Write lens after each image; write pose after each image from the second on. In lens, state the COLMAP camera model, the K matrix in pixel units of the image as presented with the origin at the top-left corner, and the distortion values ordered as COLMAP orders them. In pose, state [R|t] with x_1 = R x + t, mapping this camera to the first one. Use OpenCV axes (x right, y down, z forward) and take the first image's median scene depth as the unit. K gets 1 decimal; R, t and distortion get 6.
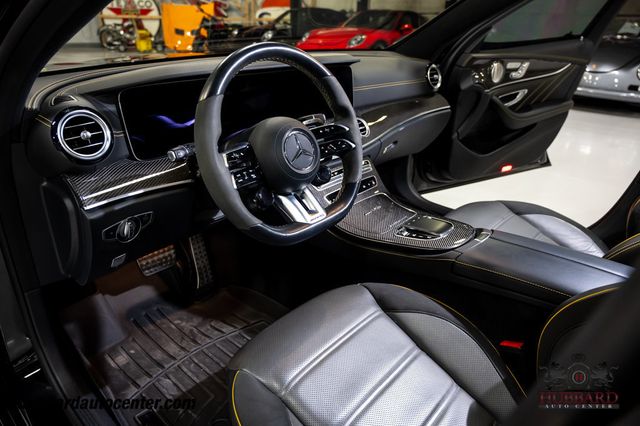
lens RADIAL K [[425.1, 0, 320.2], [0, 425.1, 212.7], [0, 0, 1]] dist [-0.005312, -0.003396]
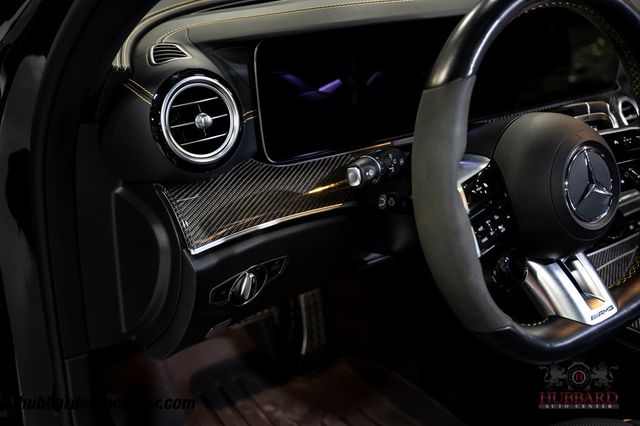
lens RADIAL K [[655.1, 0, 321.9], [0, 655.1, 209.9], [0, 0, 1]] dist [0.007902, 0.000000]
pose [[0.978722, 0.110919, -0.172629, -0.120184], [-0.107420, 0.993776, 0.029511, -0.055372], [0.174827, -0.010339, 0.984545, 0.084626]]
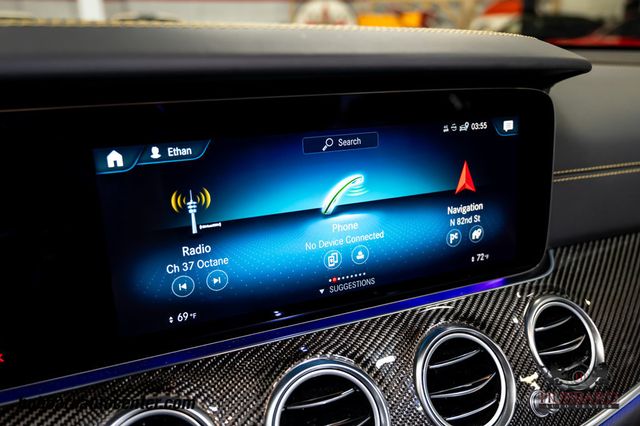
lens RADIAL K [[520.5, 0, 315.0], [0, 520.5, 209.2], [0, 0, 1]] dist [0.004639, -0.001173]
pose [[0.909024, 0.112577, -0.401250, 0.069132], [-0.154939, 0.985101, -0.074626, -0.205292], [0.386870, 0.130006, 0.912924, 0.599169]]
